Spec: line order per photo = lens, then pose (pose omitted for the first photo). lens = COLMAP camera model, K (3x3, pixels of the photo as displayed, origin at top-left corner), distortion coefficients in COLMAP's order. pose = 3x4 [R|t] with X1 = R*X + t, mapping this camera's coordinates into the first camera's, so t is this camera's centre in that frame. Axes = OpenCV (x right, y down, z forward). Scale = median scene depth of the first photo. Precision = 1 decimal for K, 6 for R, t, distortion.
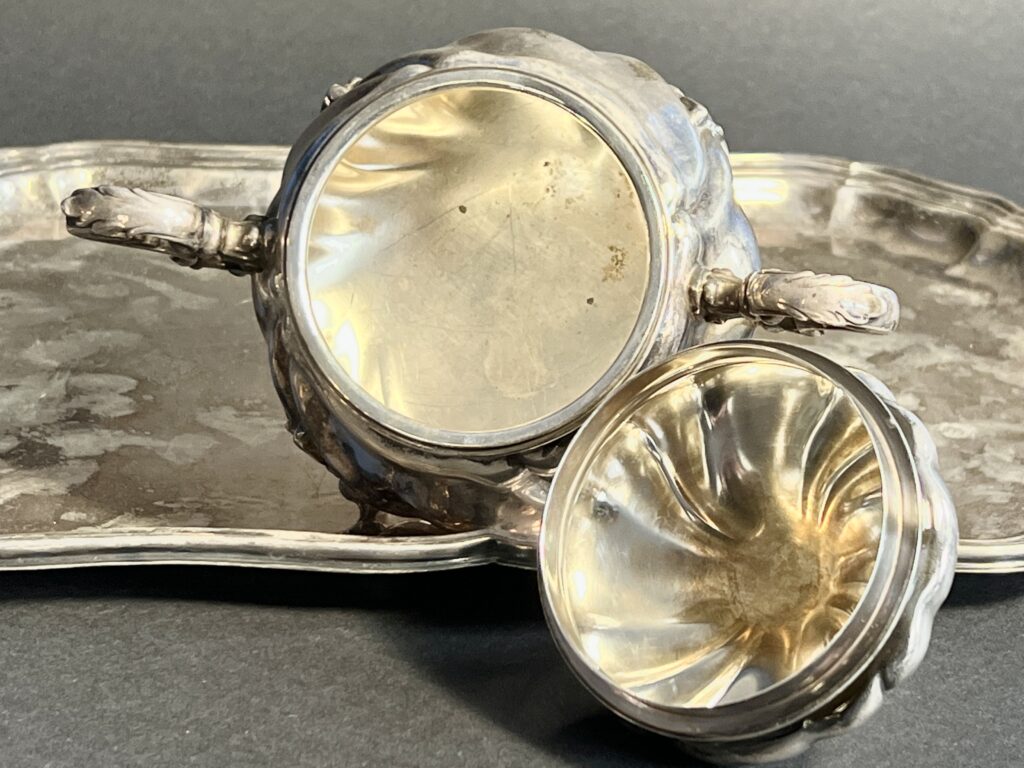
lens RADIAL K [[2315.1, 0, 512.0], [0, 2315.1, 384.0], [0, 0, 1]] dist [0.048105, 0.121656]
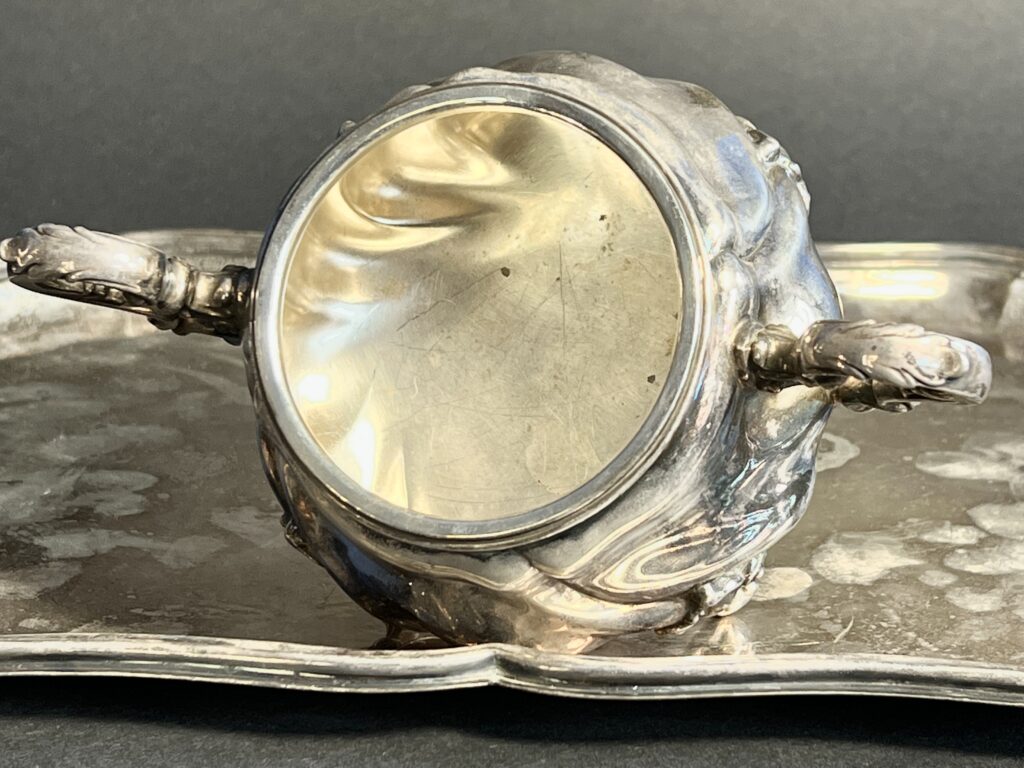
lens RADIAL K [[2315.1, 0, 512.0], [0, 2315.1, 384.0], [0, 0, 1]] dist [0.048105, 0.121656]
pose [[0.991269, 0.005948, -0.131718, 0.100268], [-0.016316, 0.996838, -0.077769, 0.033914], [0.130839, 0.079239, 0.988232, 0.177819]]
